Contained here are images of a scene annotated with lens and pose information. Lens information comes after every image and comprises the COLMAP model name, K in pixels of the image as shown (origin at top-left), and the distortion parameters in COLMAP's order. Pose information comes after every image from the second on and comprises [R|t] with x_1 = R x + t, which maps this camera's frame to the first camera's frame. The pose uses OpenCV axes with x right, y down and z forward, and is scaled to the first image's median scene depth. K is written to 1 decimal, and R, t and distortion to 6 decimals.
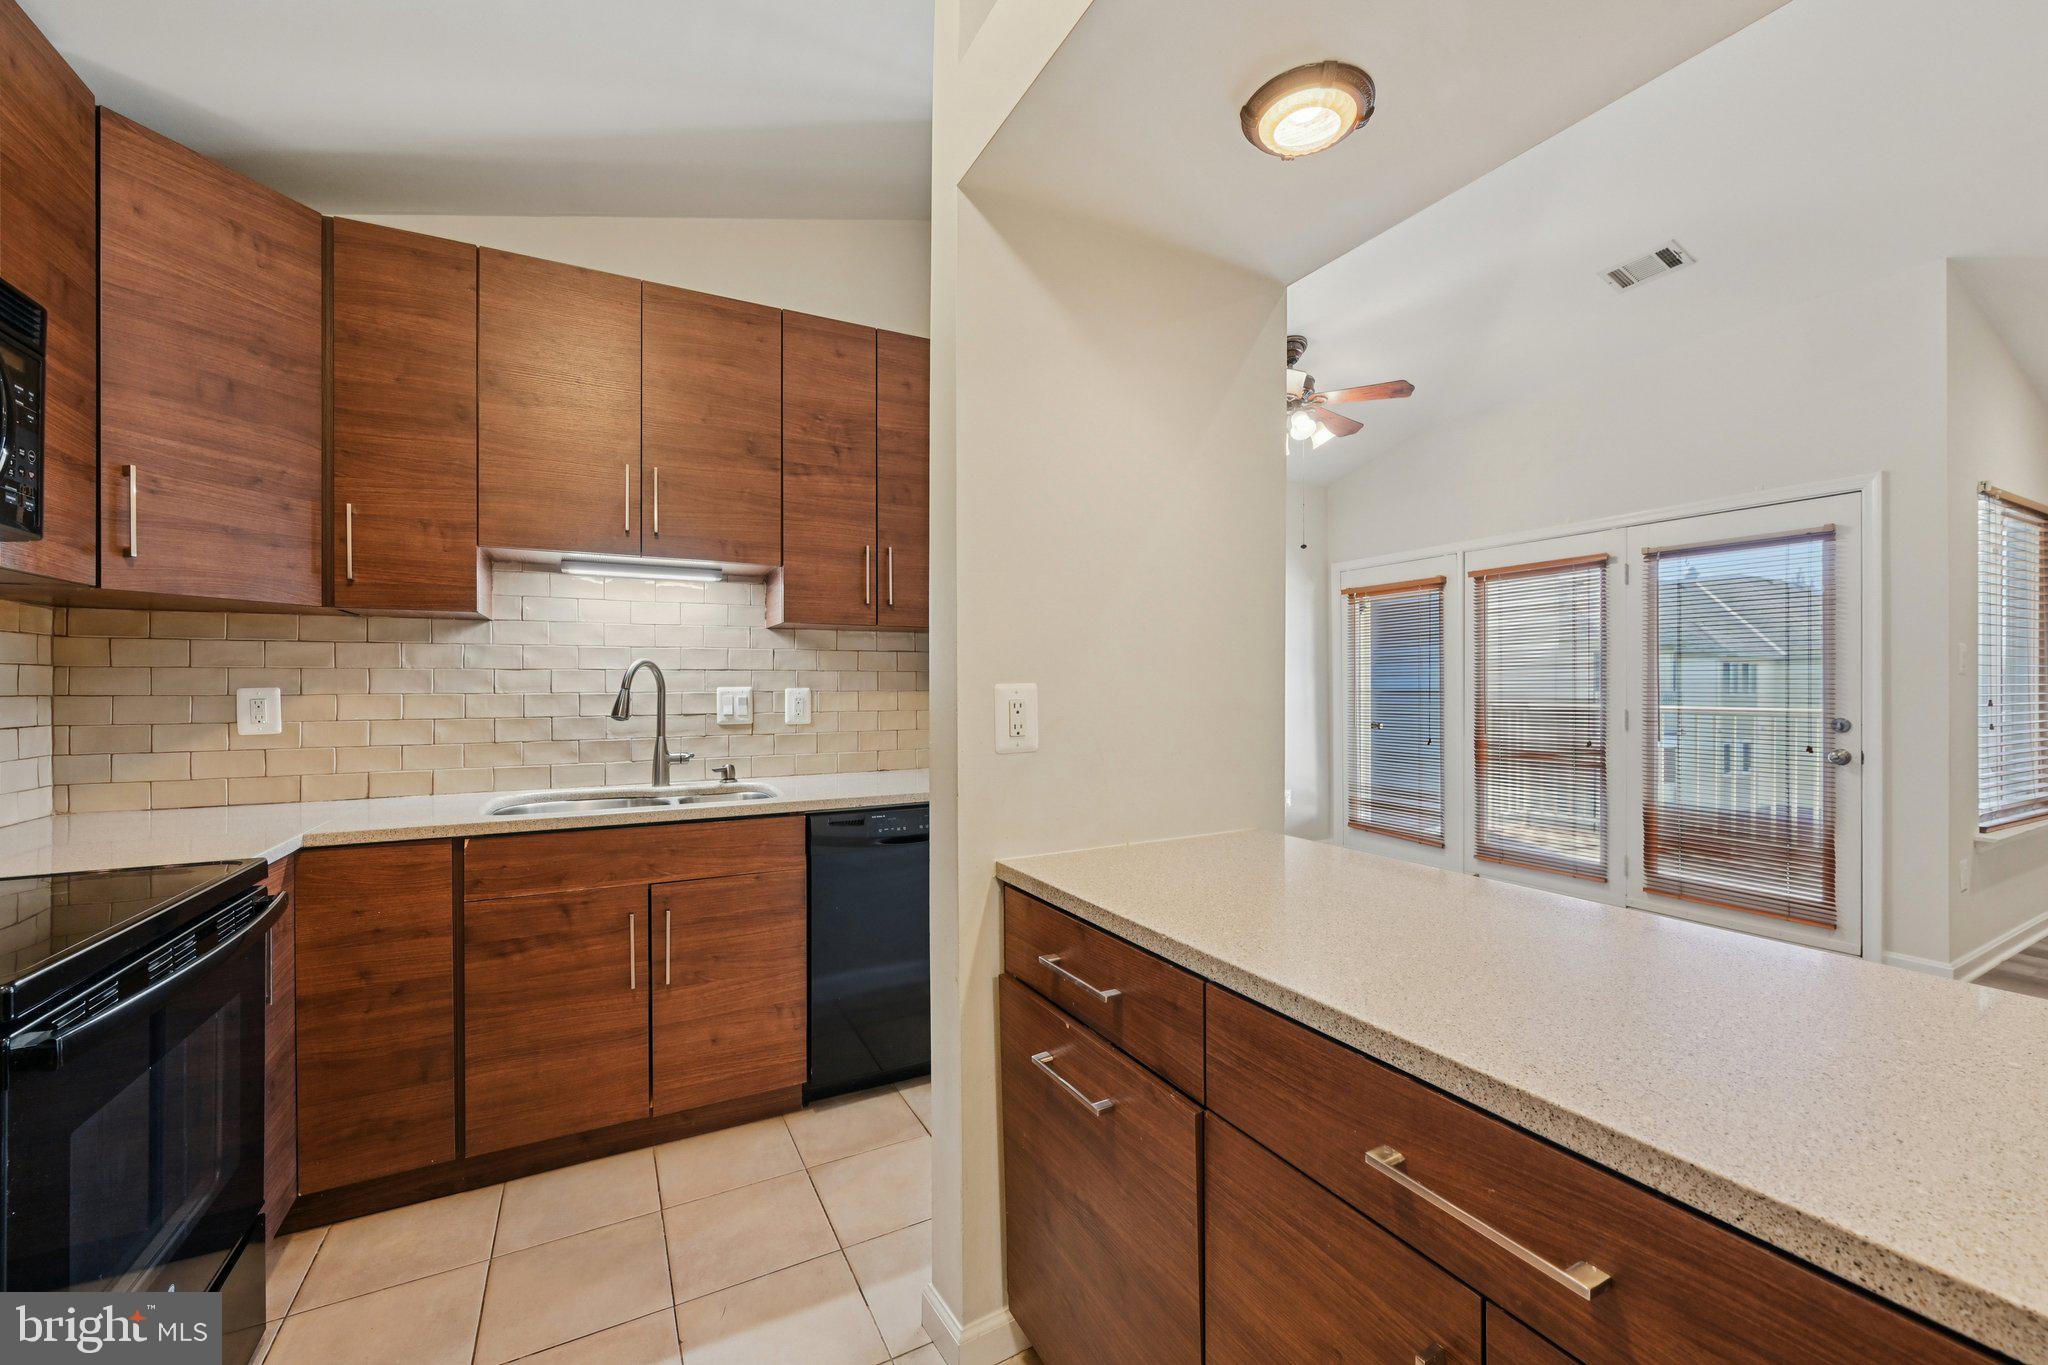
lens RADIAL K [[808.9, 0, 1033.3], [0, 808.9, 683.5], [0, 0, 1]] dist [-0.001777, 0.000161]
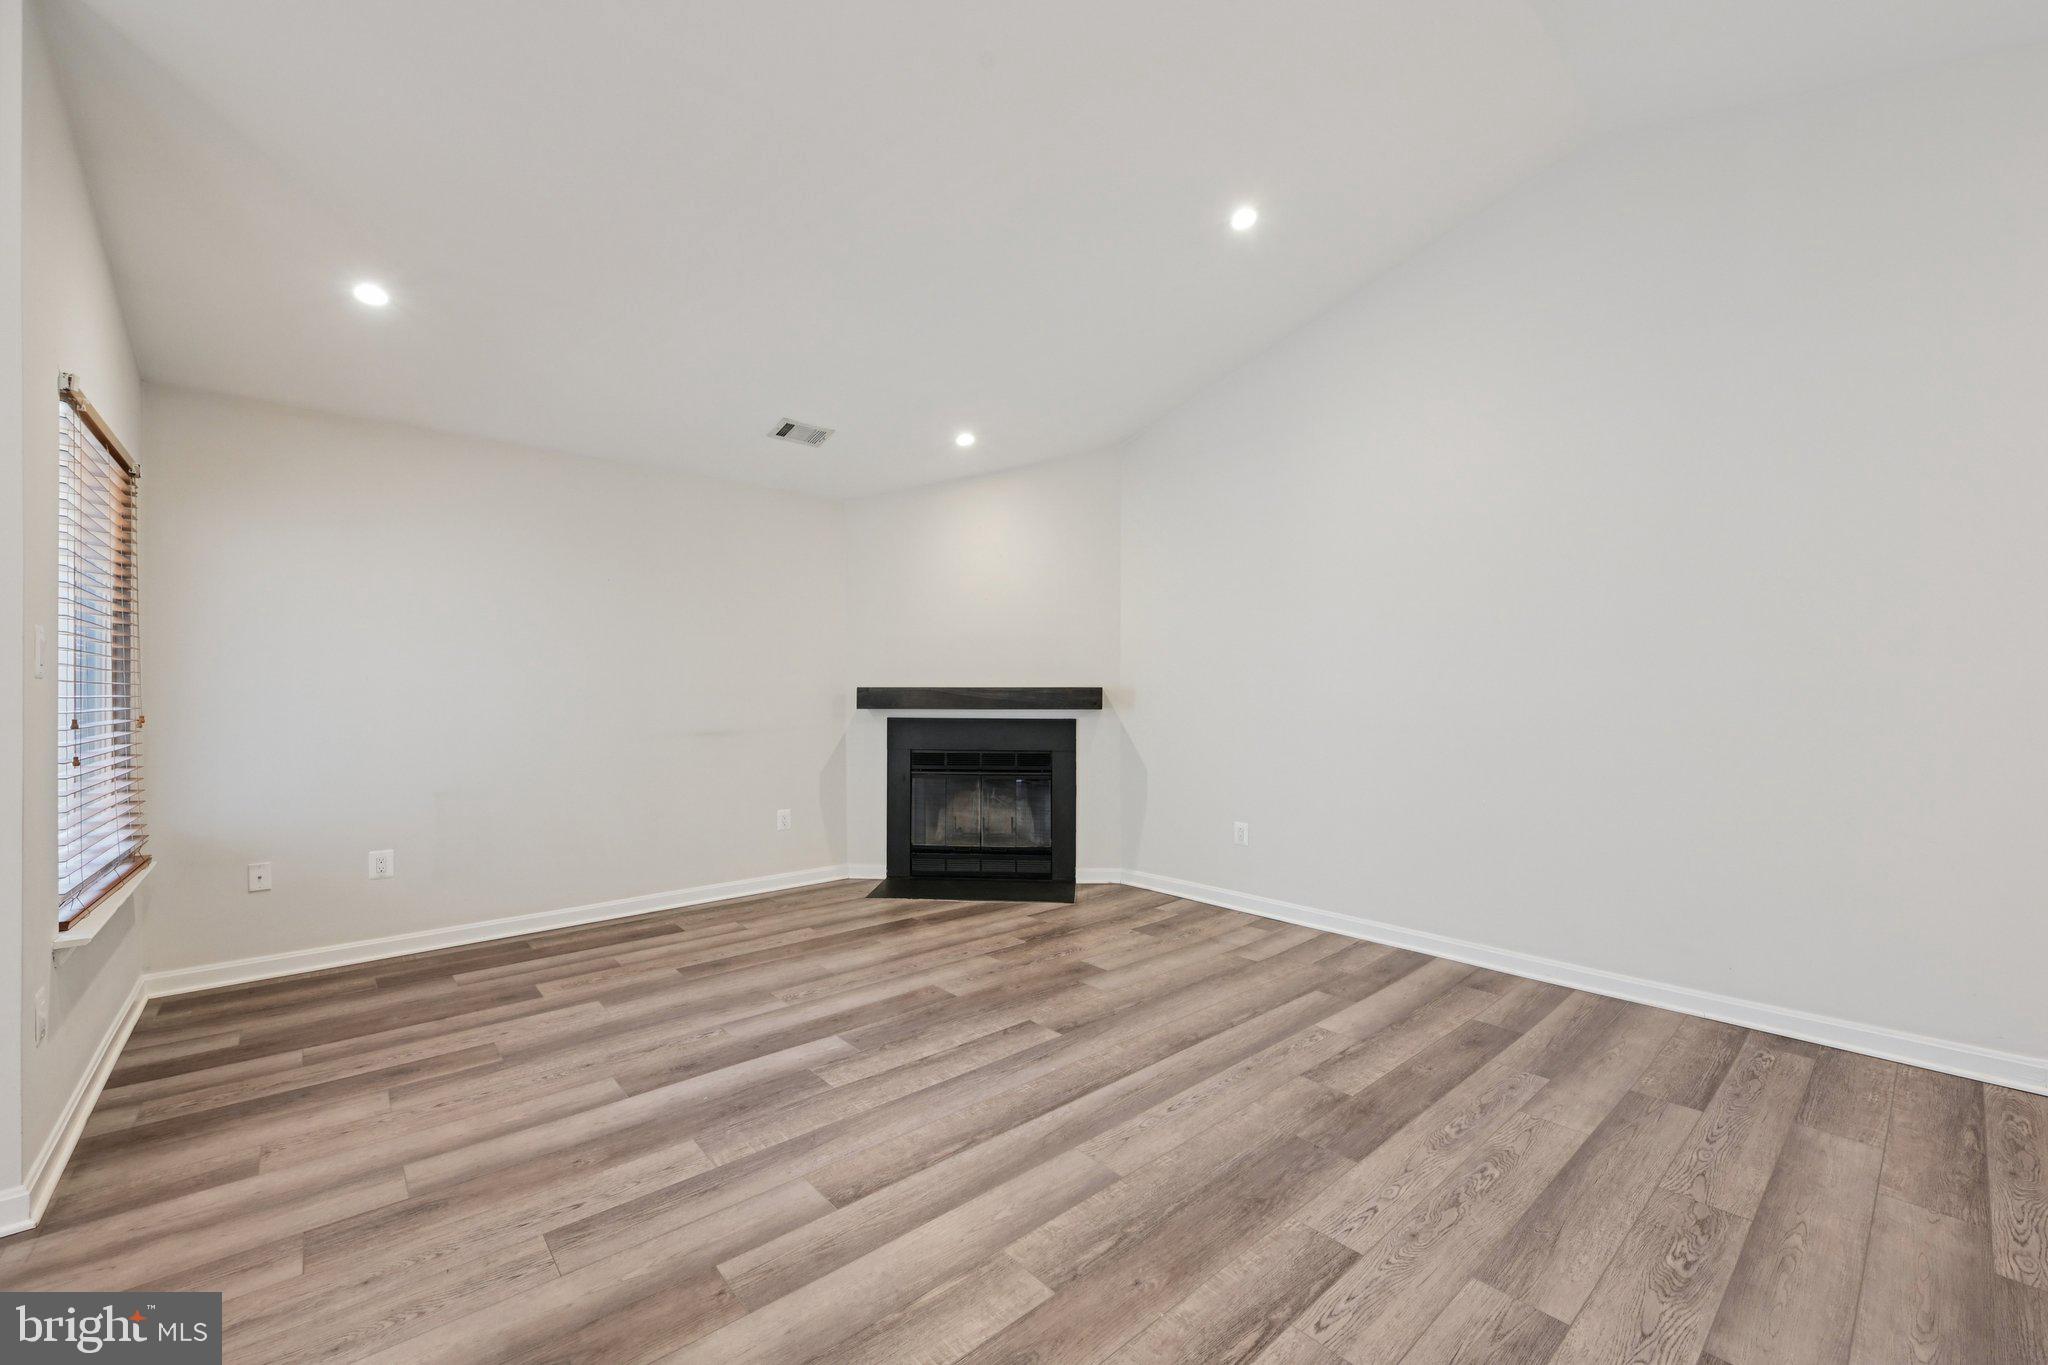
lens RADIAL K [[817.3, 0, 1038.0], [0, 817.3, 684.8], [0, 0, 1]] dist [-0.000830, -0.000075]
pose [[-0.228992, 0.012605, 0.973347, 0.592263], [0.005567, 0.999917, -0.011639, 0.007645], [-0.973412, 0.002753, -0.229043, 0.630672]]
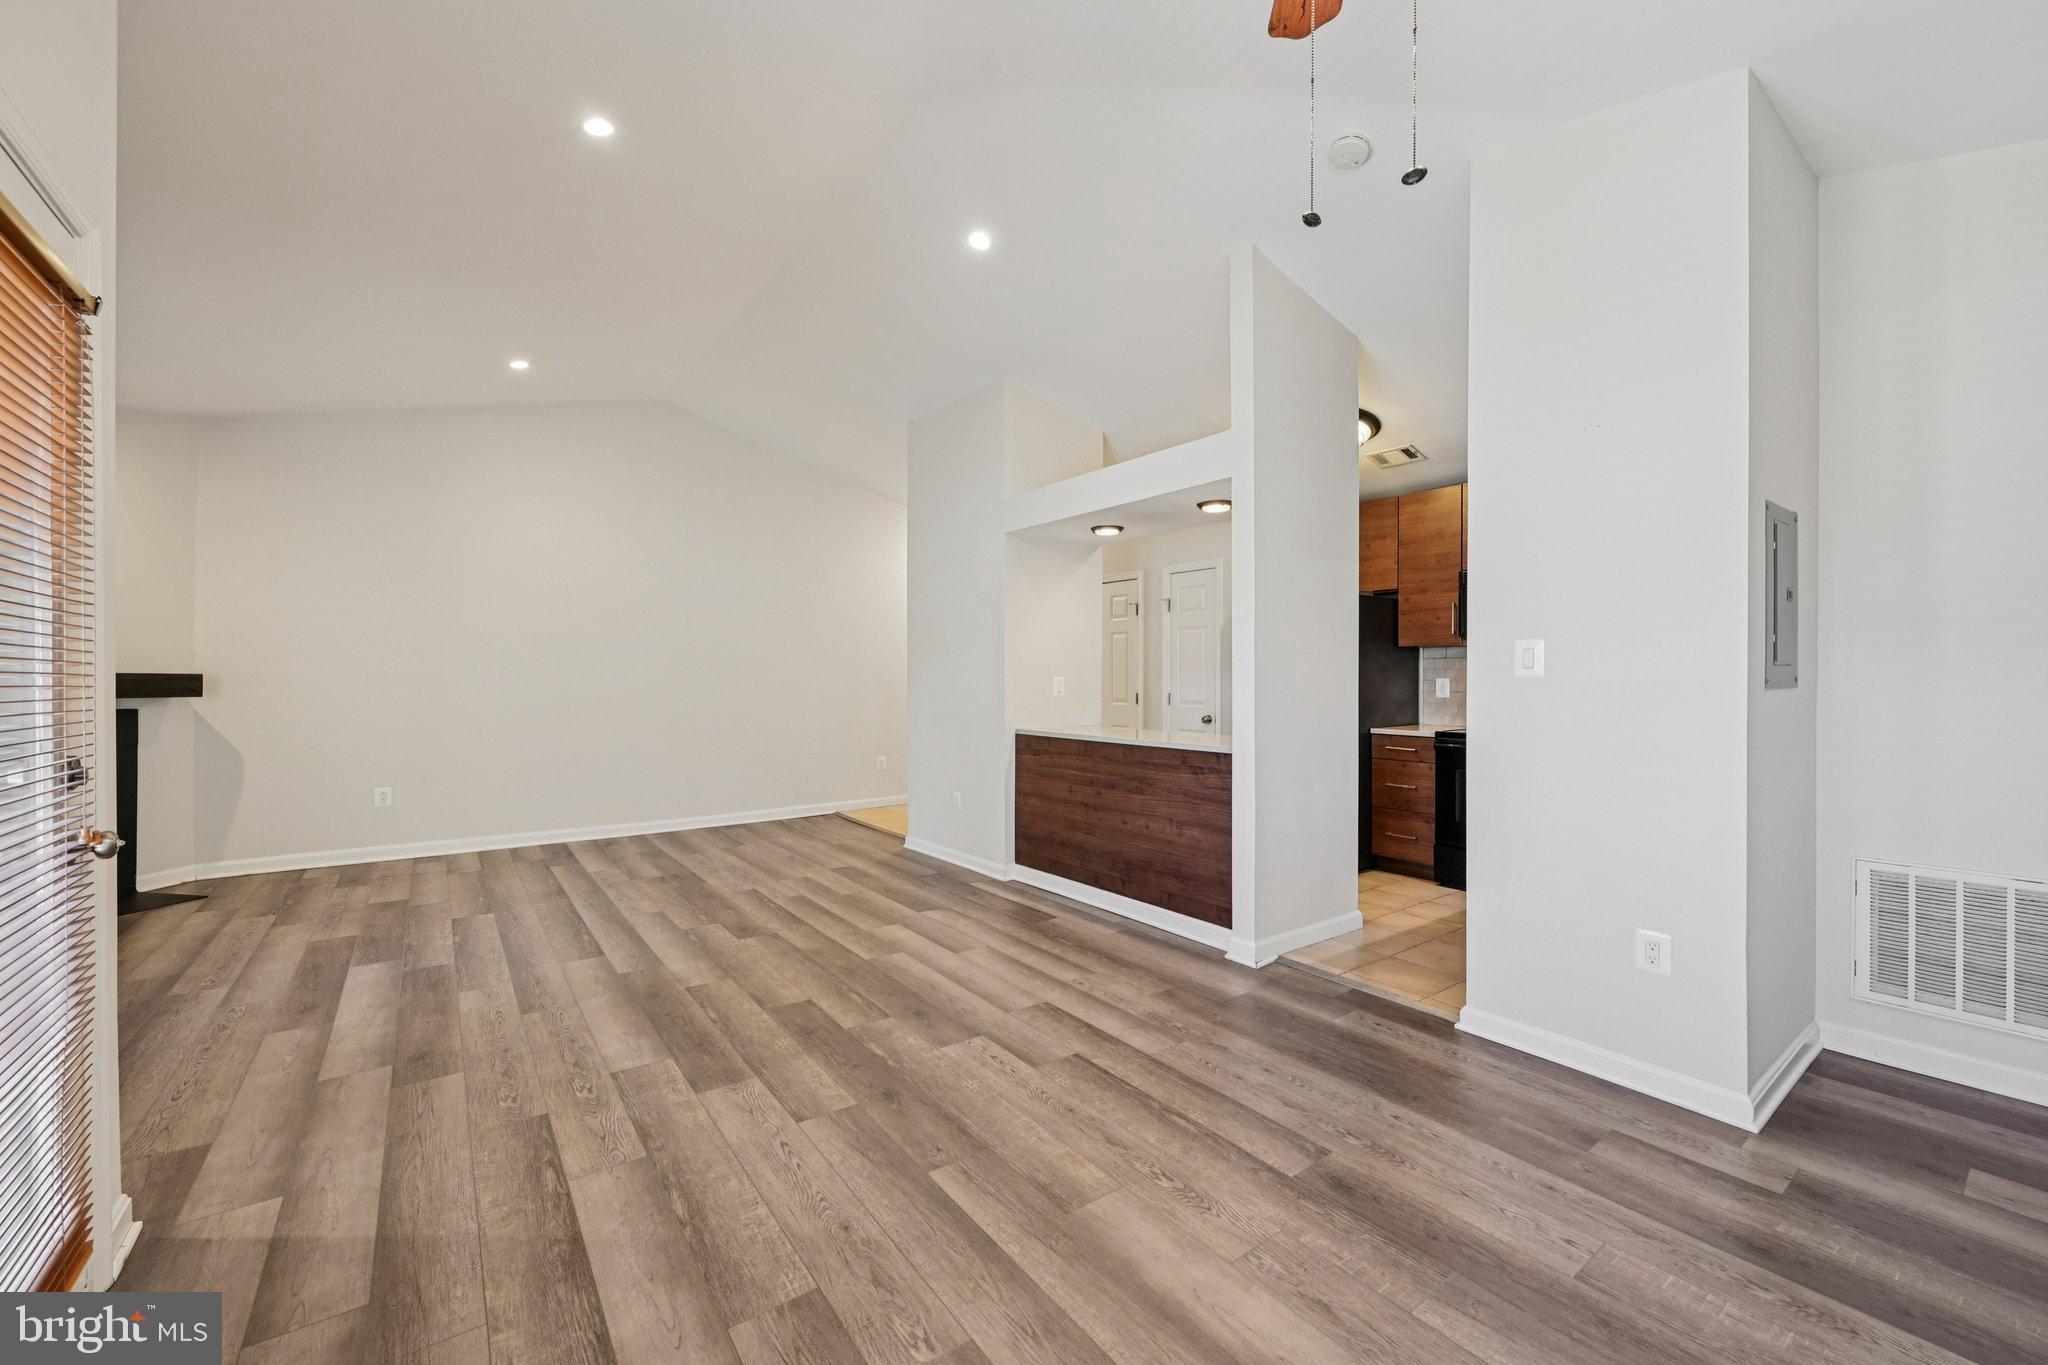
lens RADIAL K [[808.9, 0, 1033.3], [0, 808.9, 683.5], [0, 0, 1]] dist [-0.001777, 0.000161]
pose [[-0.989236, 0.001125, -0.146321, 0.887457], [0.000414, 0.999988, 0.004884, 0.005208], [0.146325, 0.004771, -0.989225, 2.365792]]
